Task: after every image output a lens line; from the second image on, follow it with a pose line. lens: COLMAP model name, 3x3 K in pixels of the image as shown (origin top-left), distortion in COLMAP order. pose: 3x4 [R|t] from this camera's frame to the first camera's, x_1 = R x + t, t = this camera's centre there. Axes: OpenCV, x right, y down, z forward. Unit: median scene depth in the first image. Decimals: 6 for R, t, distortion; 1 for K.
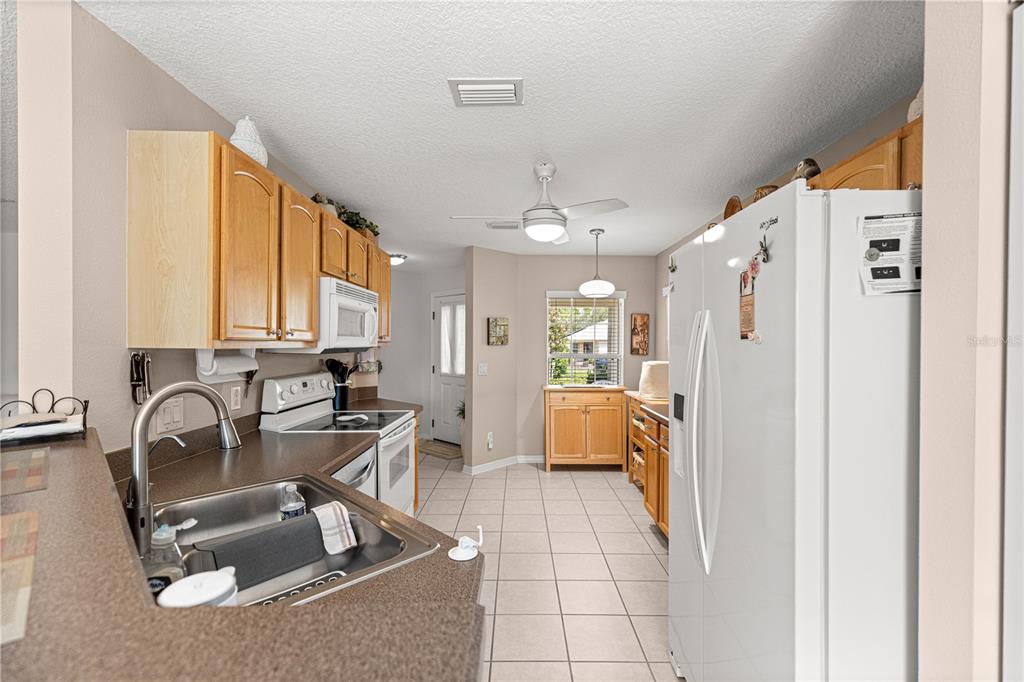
lens RADIAL K [[460.2, 0, 513.8], [0, 460.2, 348.0], [0, 0, 1]] dist [0.005089, -0.001322]
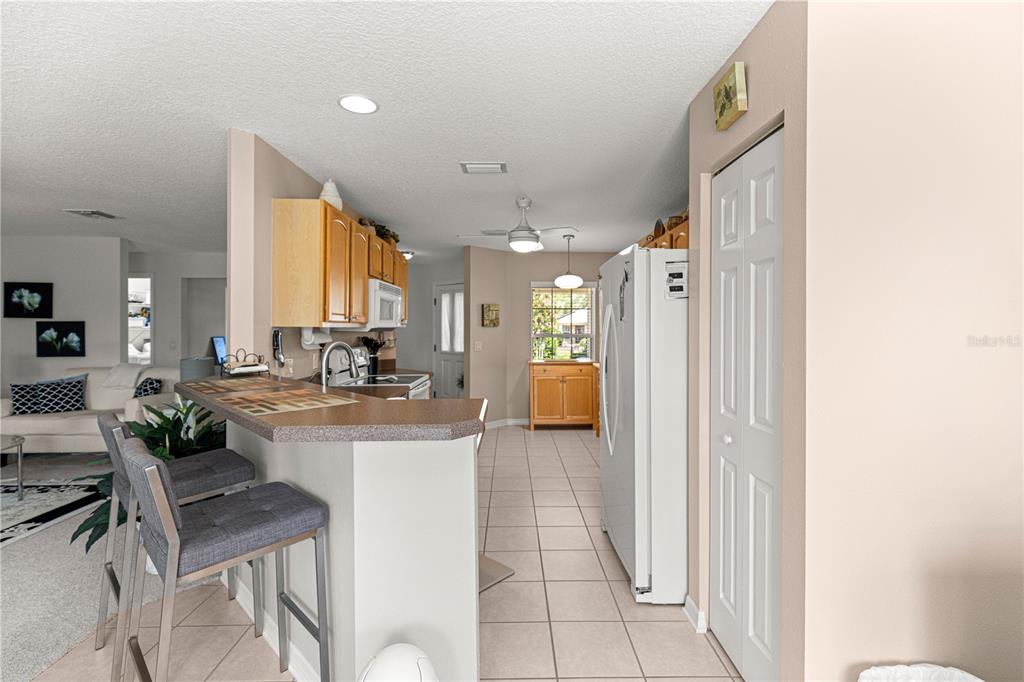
lens RADIAL K [[460.2, 0, 521.3], [0, 460.2, 330.1], [0, 0, 1]] dist [0.005089, -0.001322]
pose [[0.999429, -0.003083, 0.033639, 0.011481], [0.003159, 0.999993, -0.002219, 0.010967], [-0.033632, 0.002324, 0.999432, -0.413007]]
